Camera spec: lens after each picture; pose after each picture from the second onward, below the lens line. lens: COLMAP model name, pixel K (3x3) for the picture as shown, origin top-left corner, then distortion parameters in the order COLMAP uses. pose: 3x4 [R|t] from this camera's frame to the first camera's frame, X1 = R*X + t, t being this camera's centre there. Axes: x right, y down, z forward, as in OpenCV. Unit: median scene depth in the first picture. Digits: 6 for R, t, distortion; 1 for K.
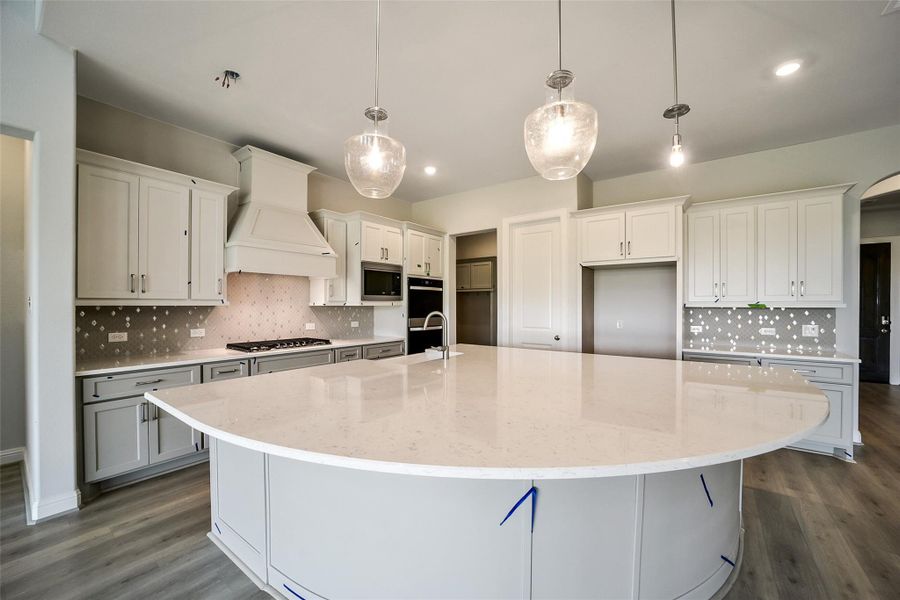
lens RADIAL K [[351.8, 0, 454.7], [0, 351.8, 304.2], [0, 0, 1]] dist [-0.043263, 0.010525]
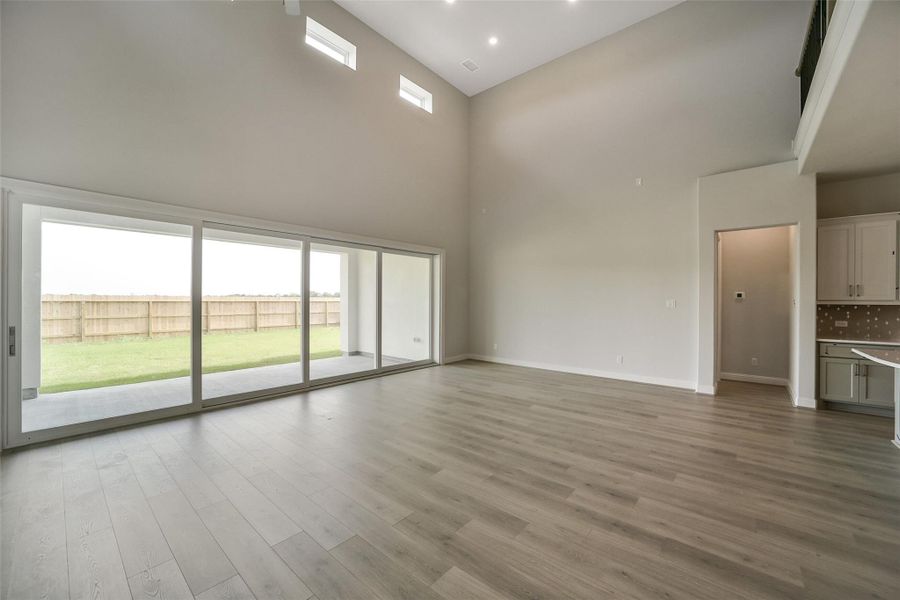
lens RADIAL K [[351.8, 0, 454.7], [0, 351.8, 304.2], [0, 0, 1]] dist [-0.043263, 0.010525]
pose [[-0.078406, 0.004851, -0.996910, 0.825159], [-0.001818, 0.999986, 0.005009, -0.002049], [0.996920, 0.002205, -0.078396, -0.769978]]
